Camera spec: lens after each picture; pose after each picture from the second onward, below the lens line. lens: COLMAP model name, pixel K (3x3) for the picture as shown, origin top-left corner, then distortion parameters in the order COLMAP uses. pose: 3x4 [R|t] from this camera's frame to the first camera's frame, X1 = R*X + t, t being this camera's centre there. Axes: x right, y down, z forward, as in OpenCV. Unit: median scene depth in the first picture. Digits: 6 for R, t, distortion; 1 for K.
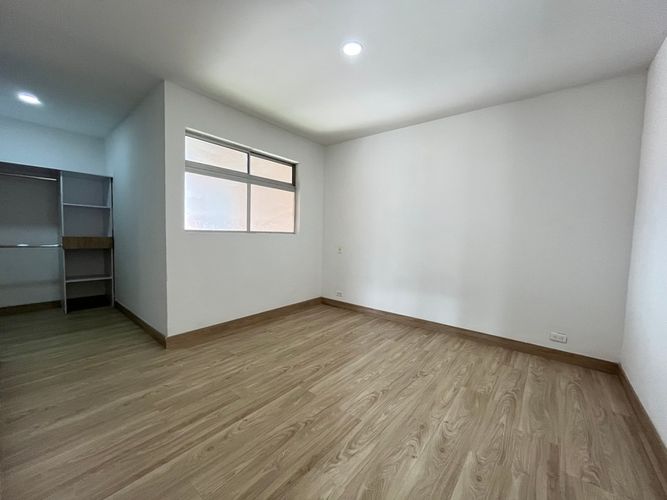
lens RADIAL K [[270.6, 0, 332.6], [0, 270.6, 247.9], [0, 0, 1]] dist [-0.003943, 0.000228]
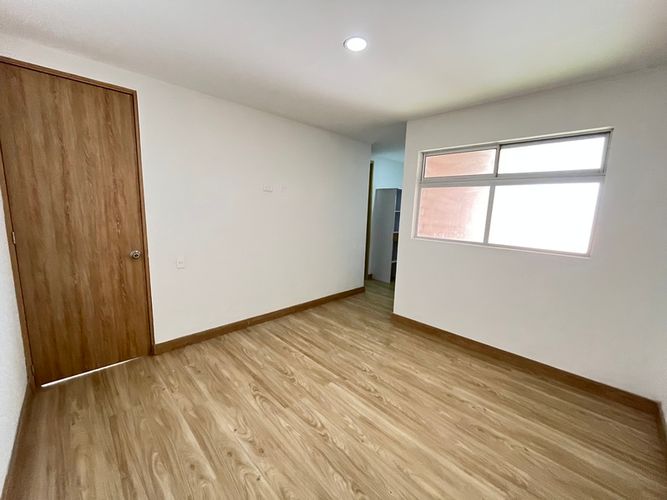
lens RADIAL K [[270.6, 0, 332.1], [0, 270.6, 250.9], [0, 0, 1]] dist [-0.003943, 0.000228]
pose [[-0.118398, 0.128585, -0.984605, 0.892892], [-0.089288, 0.986184, 0.139528, -0.176371], [0.988944, 0.104433, -0.105281, 0.962159]]
